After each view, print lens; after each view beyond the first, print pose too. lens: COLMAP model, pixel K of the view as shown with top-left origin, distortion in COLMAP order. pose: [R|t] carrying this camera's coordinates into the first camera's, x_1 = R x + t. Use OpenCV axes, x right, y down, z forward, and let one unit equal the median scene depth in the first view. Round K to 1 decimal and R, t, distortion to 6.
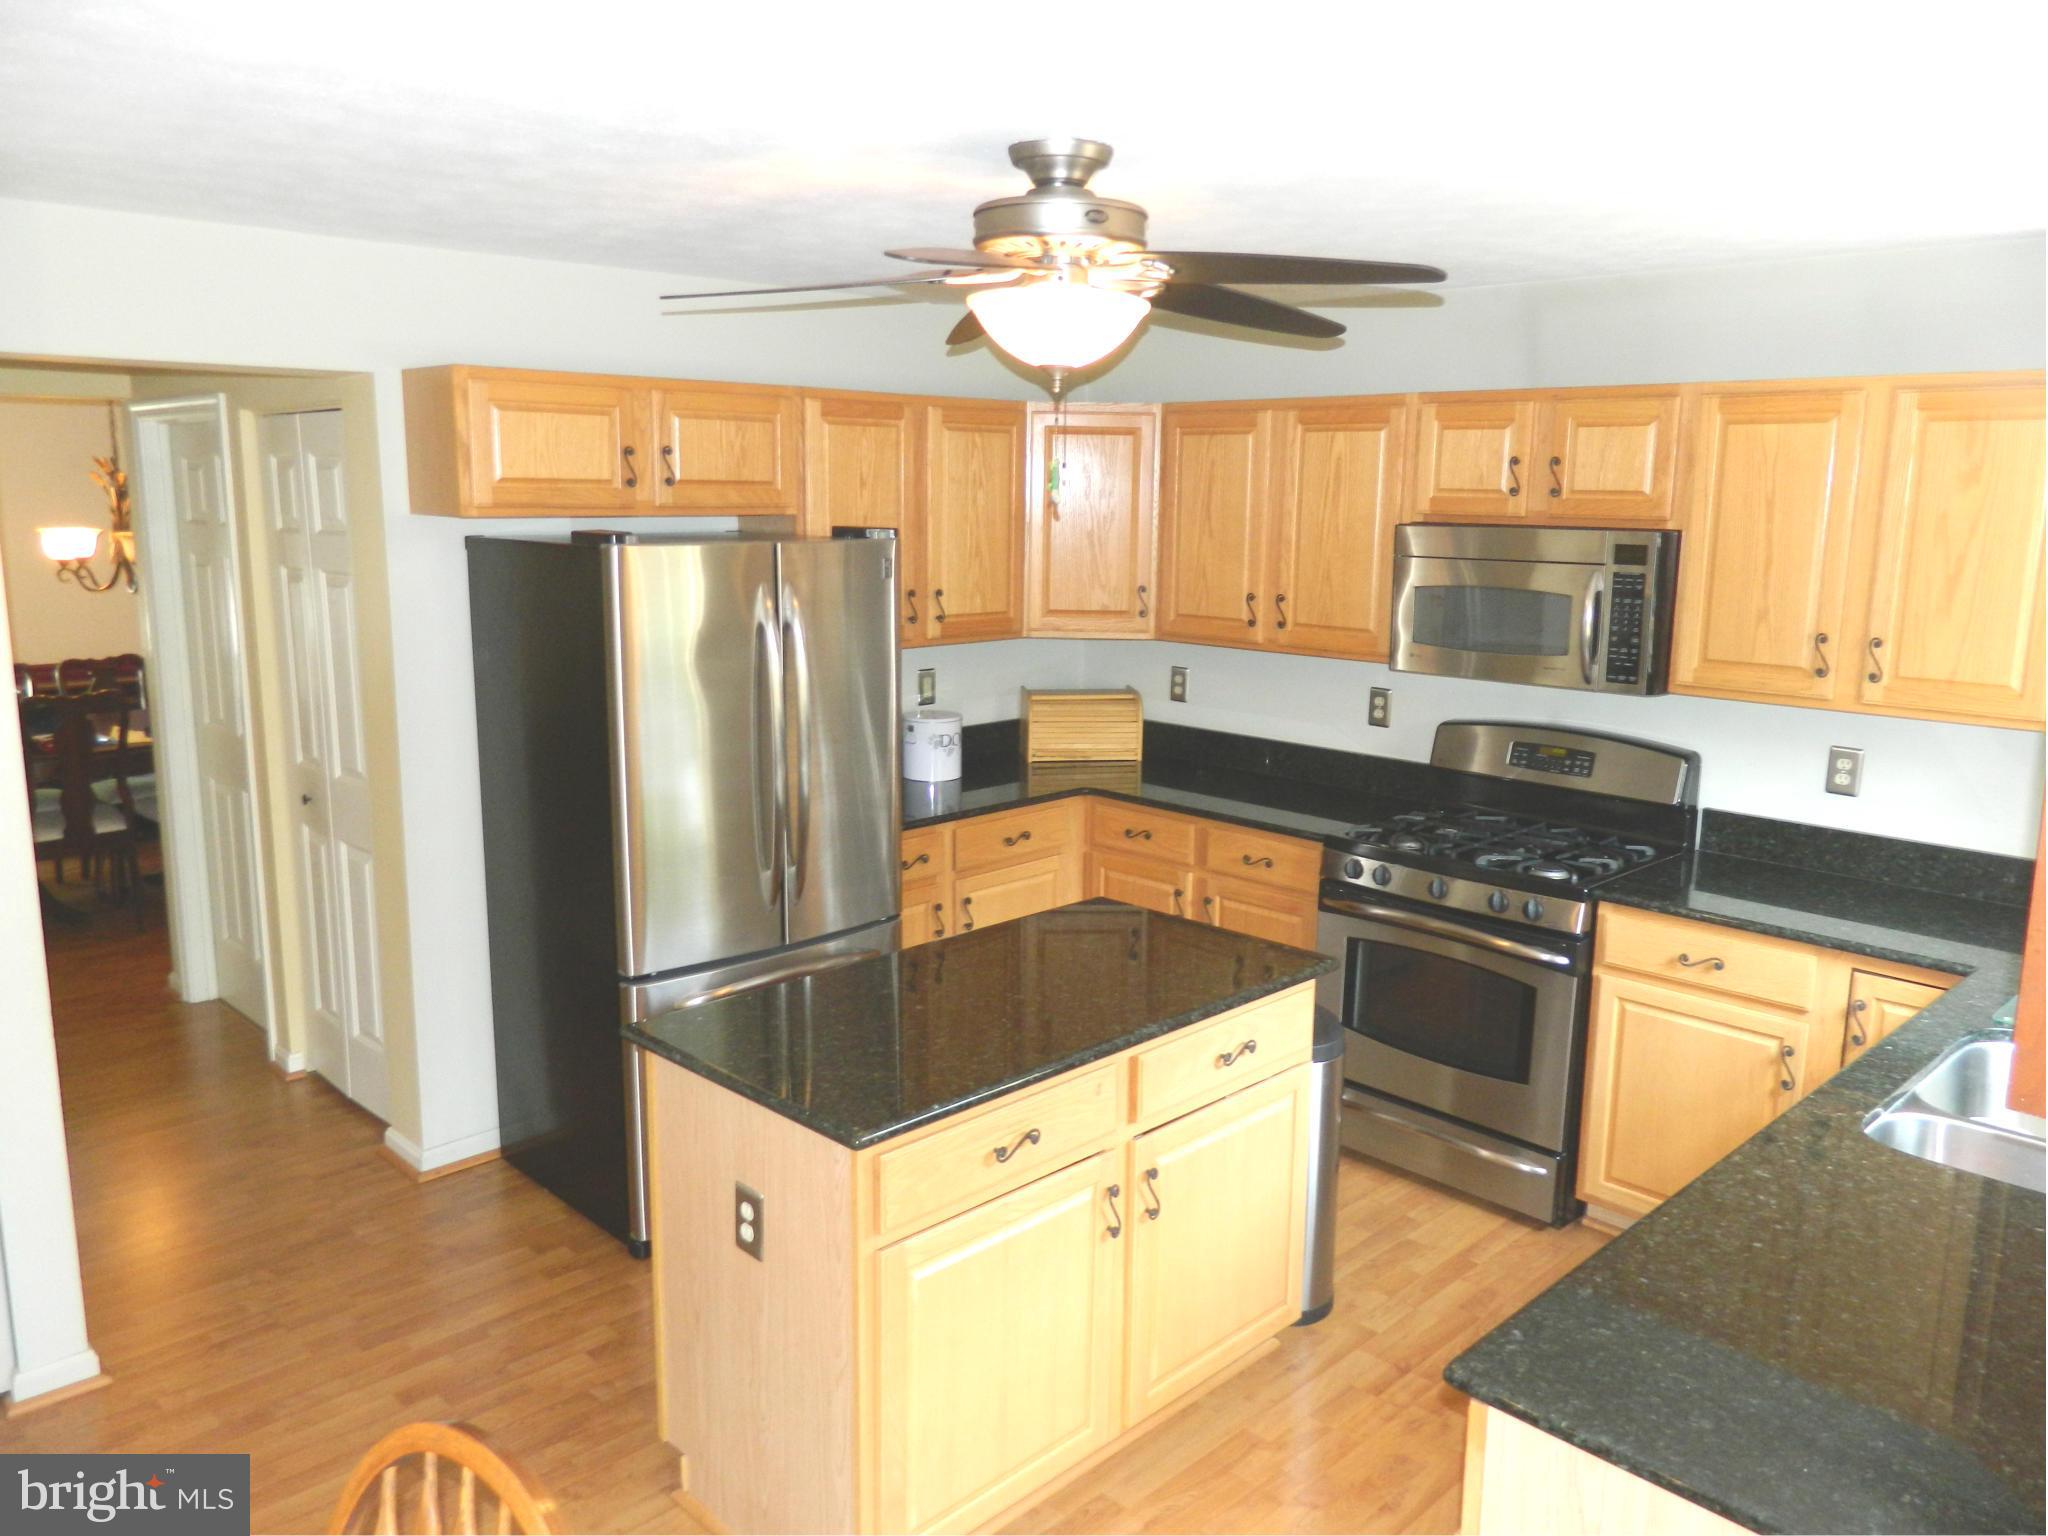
lens RADIAL K [[1537.9, 0, 1023.0], [0, 1537.9, 755.2], [0, 0, 1]] dist [0.017638, -0.001381]
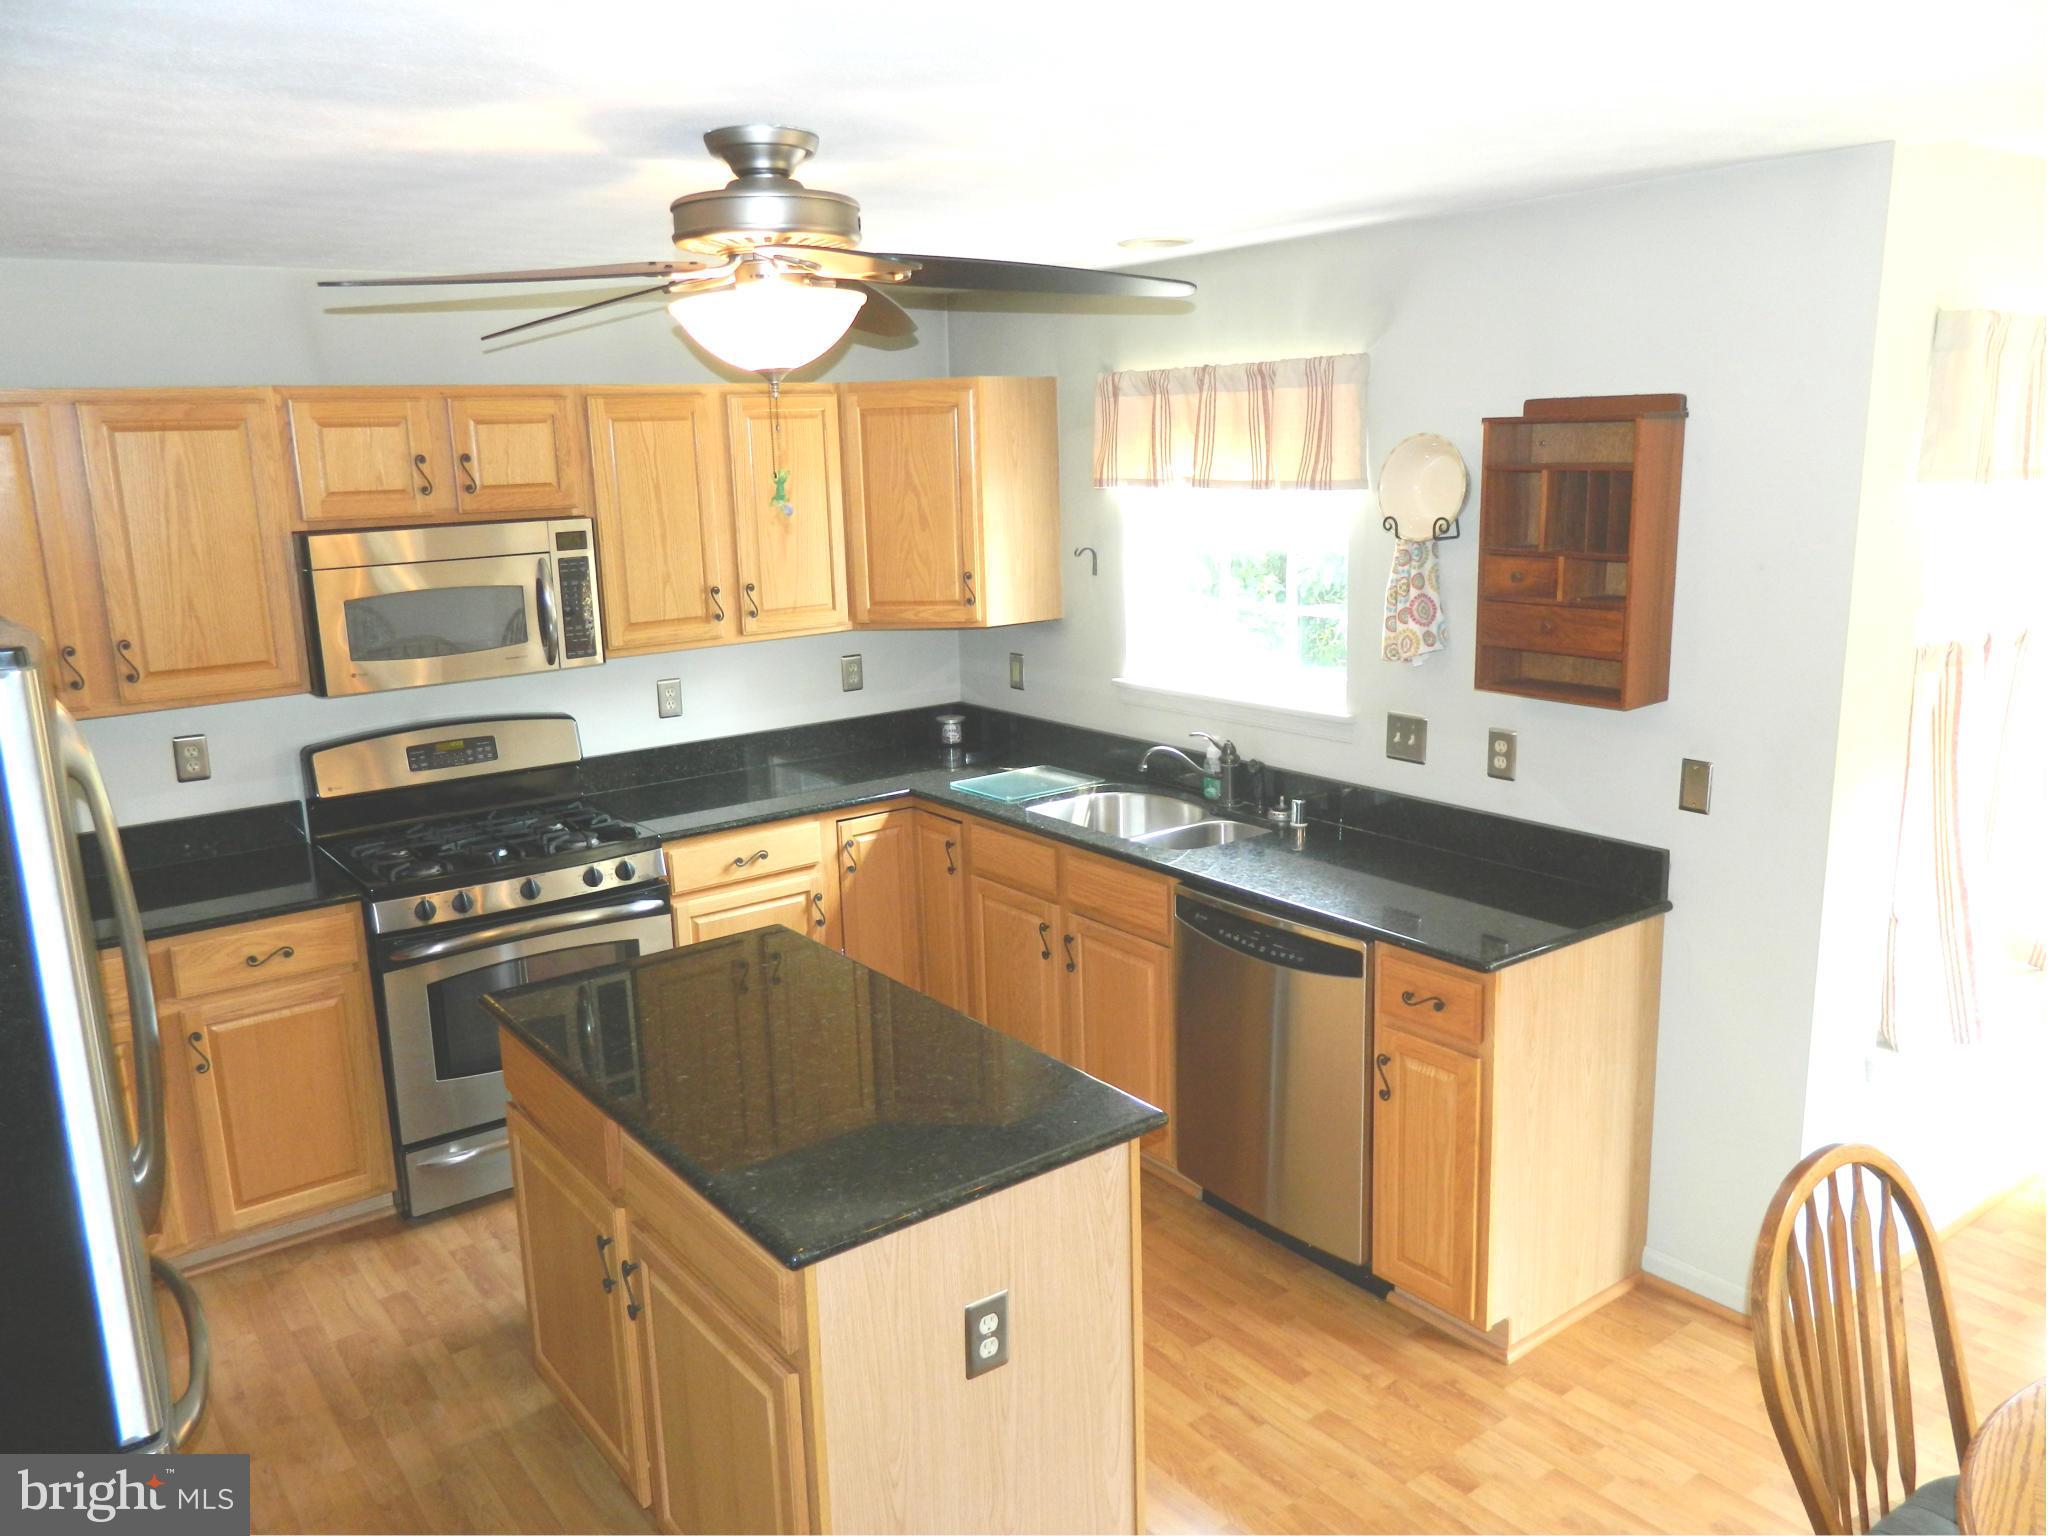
lens RADIAL K [[1537.9, 0, 1023.0], [0, 1537.9, 755.2], [0, 0, 1]] dist [0.017638, -0.001381]
pose [[0.140390, -0.222067, 0.964872, -0.658156], [0.205142, 0.959900, 0.191074, -0.127898], [-0.968611, 0.171111, 0.180315, 0.520115]]
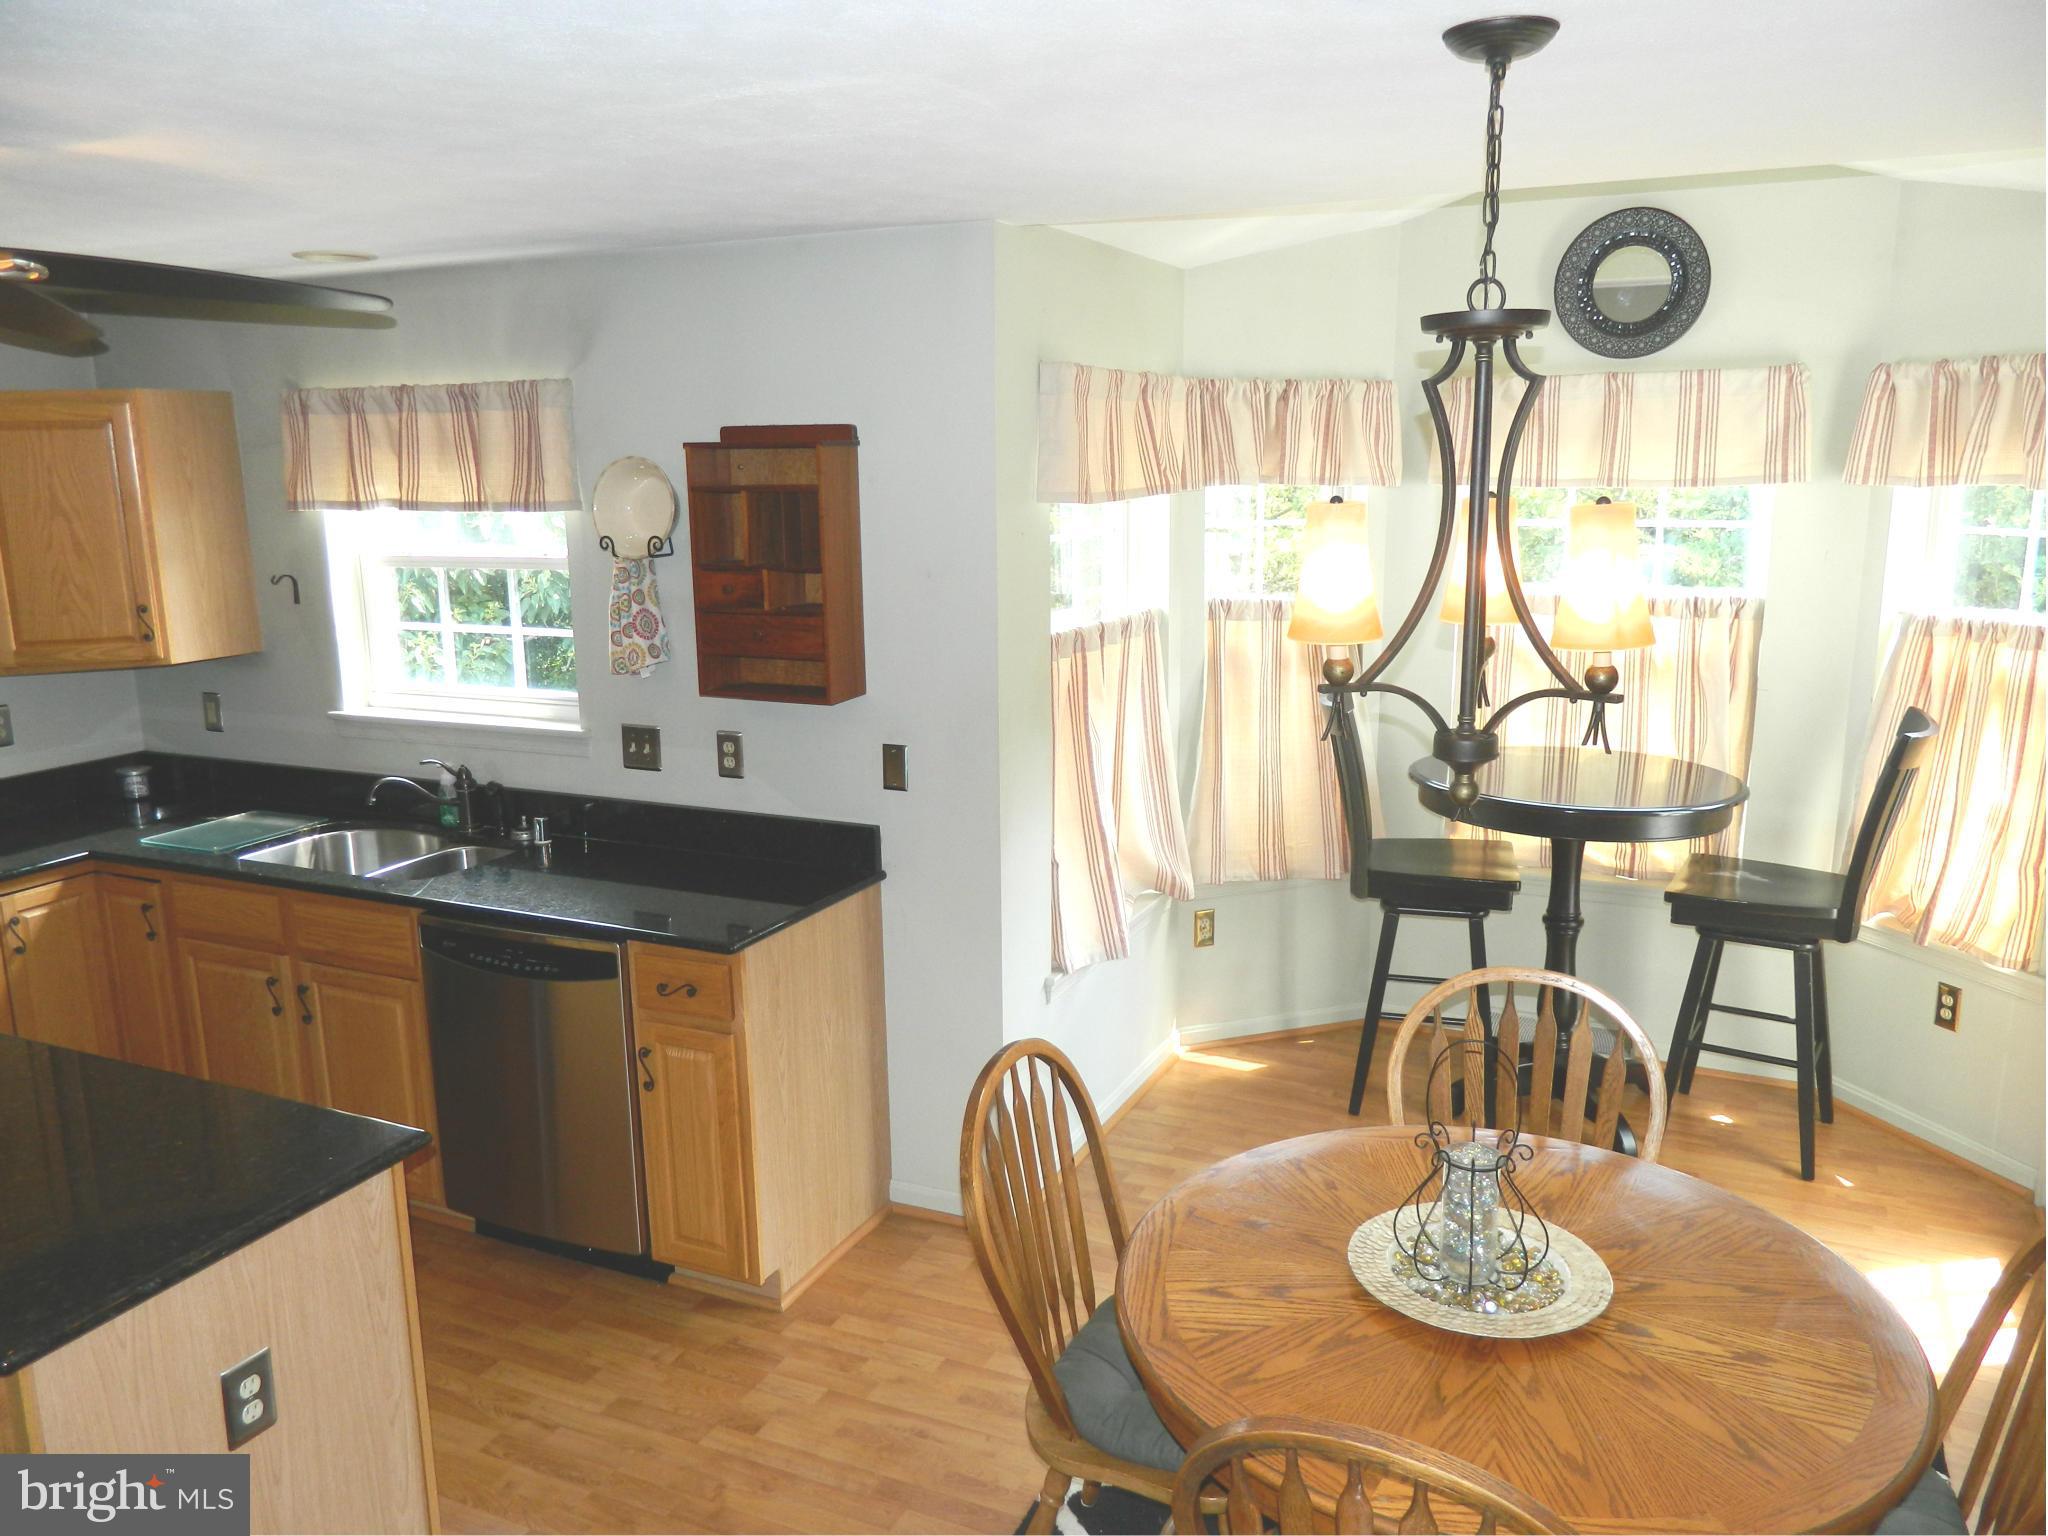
lens RADIAL K [[1556.9, 0, 1027.3], [0, 1556.9, 766.7], [0, 0, 1]] dist [0.006682, -0.006200]
pose [[-0.338925, -0.202231, 0.918821, -0.711040], [0.176023, 0.945748, 0.273087, -0.126745], [-0.924200, 0.254289, -0.284941, 0.519654]]
